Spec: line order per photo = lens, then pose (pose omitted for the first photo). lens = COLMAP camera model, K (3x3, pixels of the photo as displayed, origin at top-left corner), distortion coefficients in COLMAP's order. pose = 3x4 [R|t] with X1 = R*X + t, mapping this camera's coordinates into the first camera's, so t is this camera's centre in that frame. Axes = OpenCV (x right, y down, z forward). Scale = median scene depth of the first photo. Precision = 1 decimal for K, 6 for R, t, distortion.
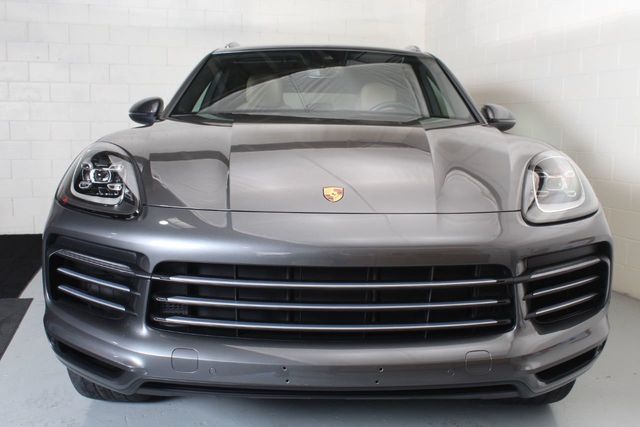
lens RADIAL K [[614.4, 0, 320.0], [0, 614.4, 213.5], [0, 0, 1]] dist [-0.167365, 0.225166]
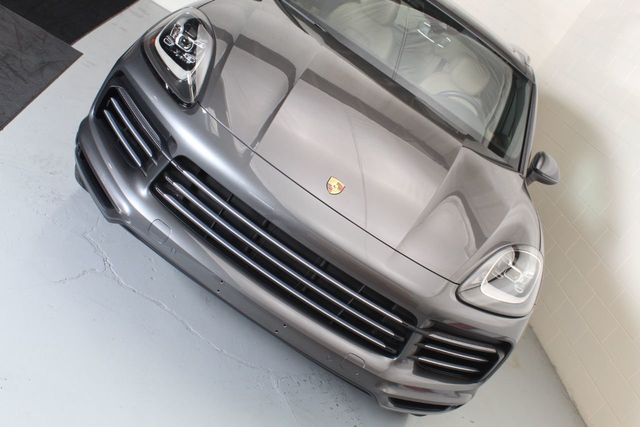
lens RADIAL K [[651.8, 0, 320.0], [0, 651.8, 213.5], [0, 0, 1]] dist [-0.139237, 0.180029]
pose [[0.827563, 0.561199, 0.013993, 0.009190], [-0.551593, 0.808259, 0.206065, -0.209017], [0.104333, -0.178250, 0.978438, -0.224121]]
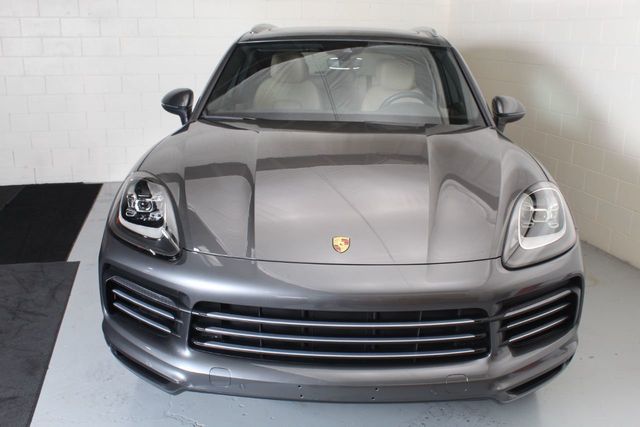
lens RADIAL K [[614.4, 0, 320.0], [0, 614.4, 213.5], [0, 0, 1]] dist [-0.167365, 0.225166]
pose [[0.998921, 0.009018, -0.045560, 0.030873], [-0.002751, 0.990735, 0.135778, -0.225421], [0.046363, -0.135506, 0.989691, -0.154847]]
